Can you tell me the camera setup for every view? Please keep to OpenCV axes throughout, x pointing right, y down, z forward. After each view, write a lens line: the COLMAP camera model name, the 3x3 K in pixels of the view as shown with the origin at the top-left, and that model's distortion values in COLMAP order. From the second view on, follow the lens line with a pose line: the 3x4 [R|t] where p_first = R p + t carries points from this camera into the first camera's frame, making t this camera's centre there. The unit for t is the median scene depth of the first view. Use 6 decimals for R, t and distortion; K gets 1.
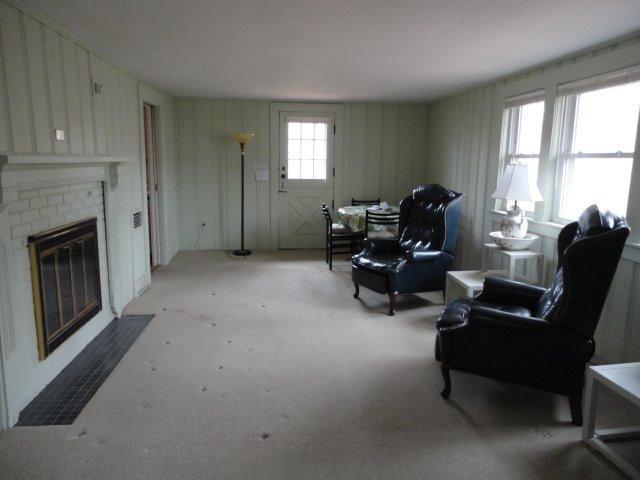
lens RADIAL K [[468.1, 0, 320.0], [0, 468.1, 240.0], [0, 0, 1]] dist [-0.007691, 0.002598]
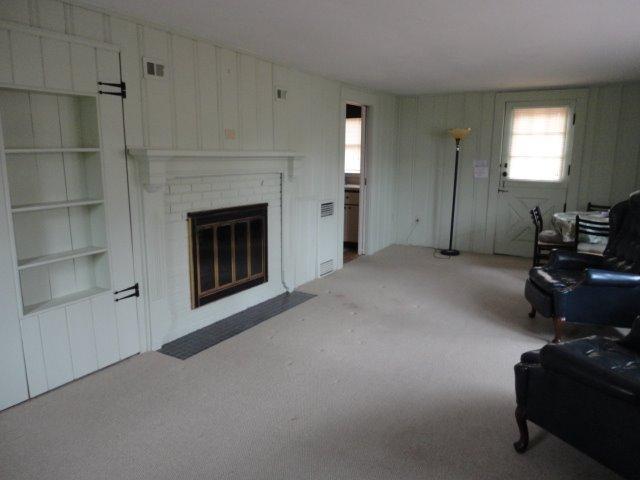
lens RADIAL K [[468.1, 0, 320.0], [0, 468.1, 240.0], [0, 0, 1]] dist [-0.007691, 0.002598]
pose [[0.801793, 0.099730, -0.589221, 0.219609], [-0.098774, 0.994532, 0.033924, -0.006029], [0.589382, 0.030999, 0.807259, 0.080038]]
